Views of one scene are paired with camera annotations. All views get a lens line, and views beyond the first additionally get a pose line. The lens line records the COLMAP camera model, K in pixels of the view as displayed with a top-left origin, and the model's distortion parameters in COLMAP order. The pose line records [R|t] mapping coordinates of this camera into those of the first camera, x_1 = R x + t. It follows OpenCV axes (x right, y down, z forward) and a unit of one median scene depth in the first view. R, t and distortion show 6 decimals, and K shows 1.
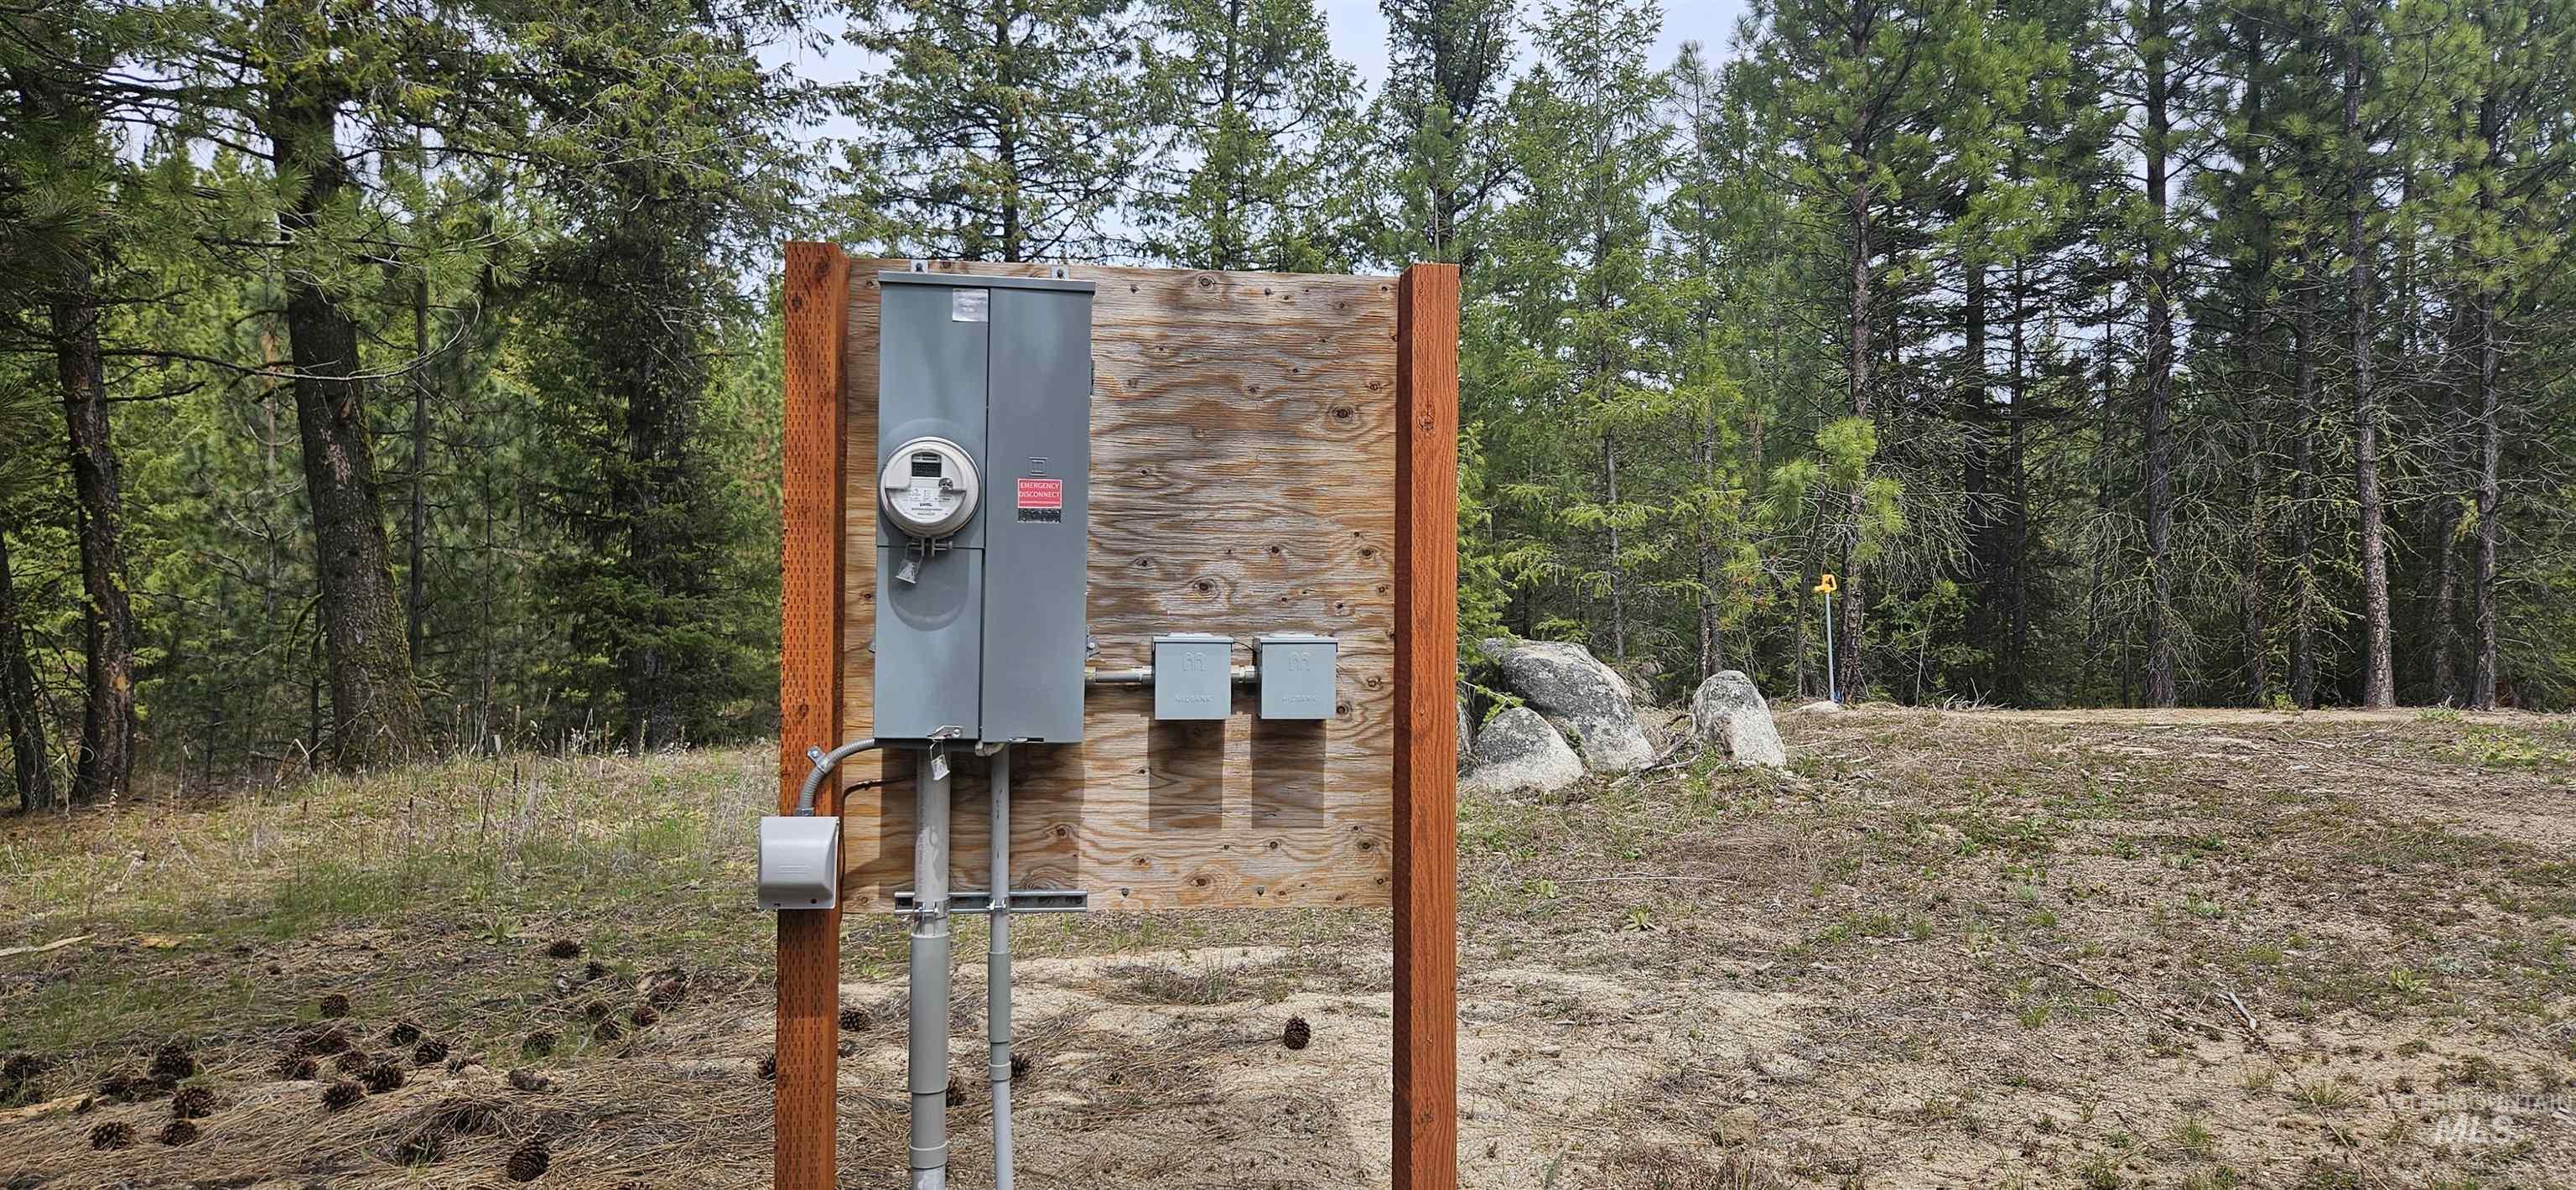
lens RADIAL K [[1711.1, 0, 1284.3], [0, 1711.1, 596.6], [0, 0, 1]] dist [0.071735, -0.056850]
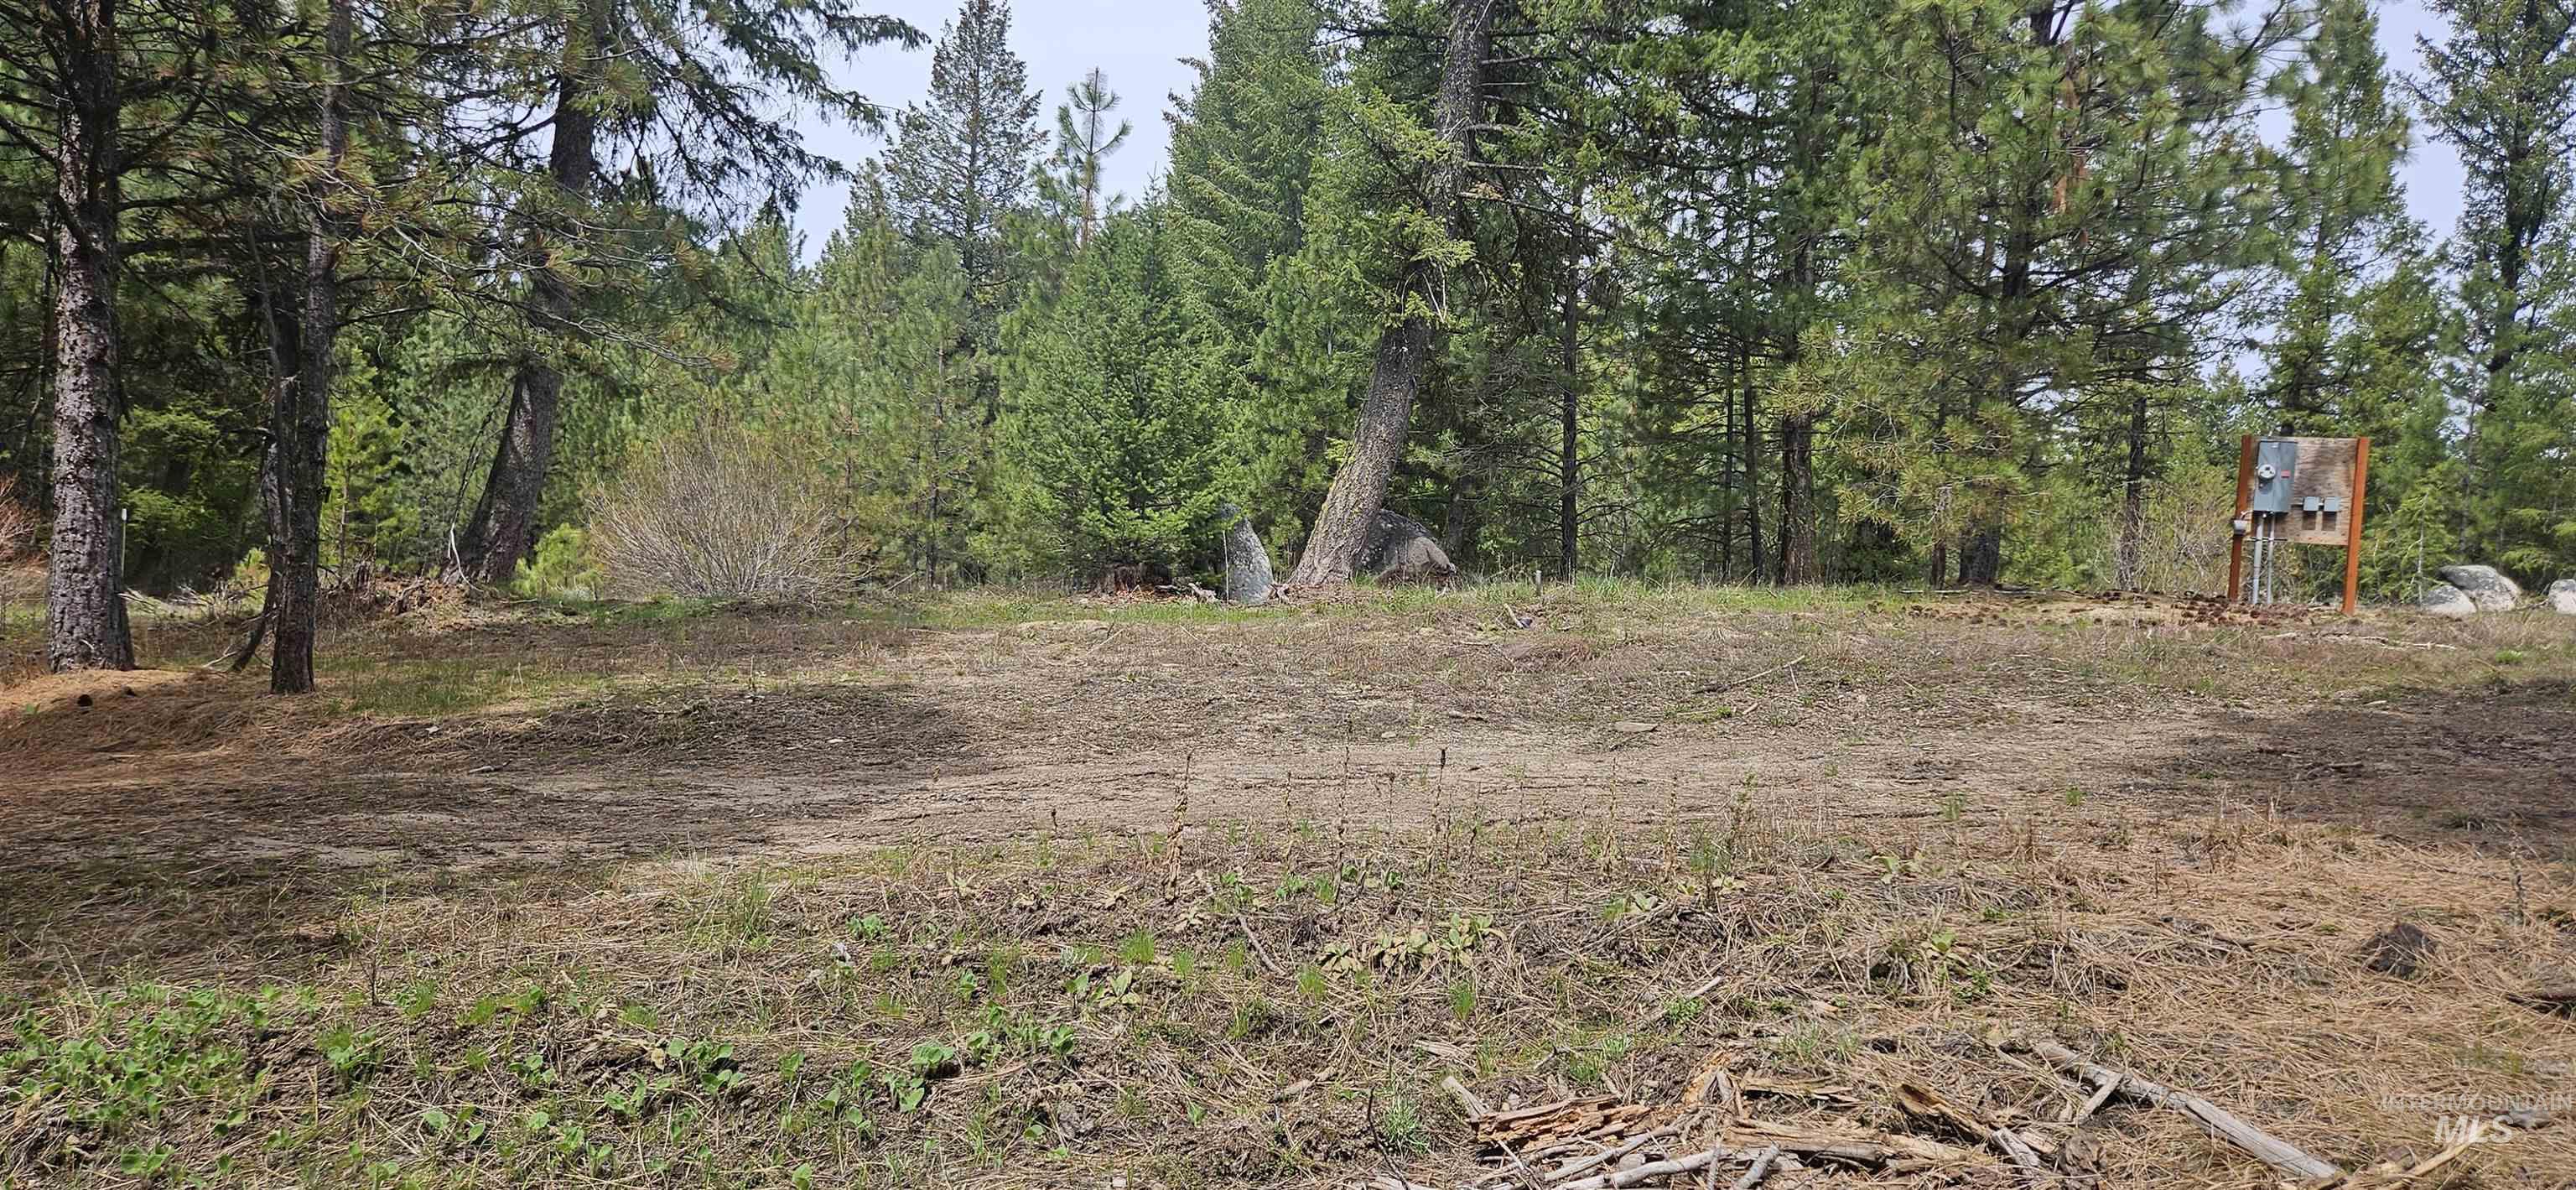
lens RADIAL K [[1713.9, 0, 1262.2], [0, 1713.9, 622.9], [0, 0, 1]] dist [0.066549, -0.057322]
pose [[0.846412, 0.064801, -0.528571, 0.027274], [-0.070161, 0.997486, 0.009939, 0.204094], [0.527886, 0.028672, 0.848831, -1.898424]]
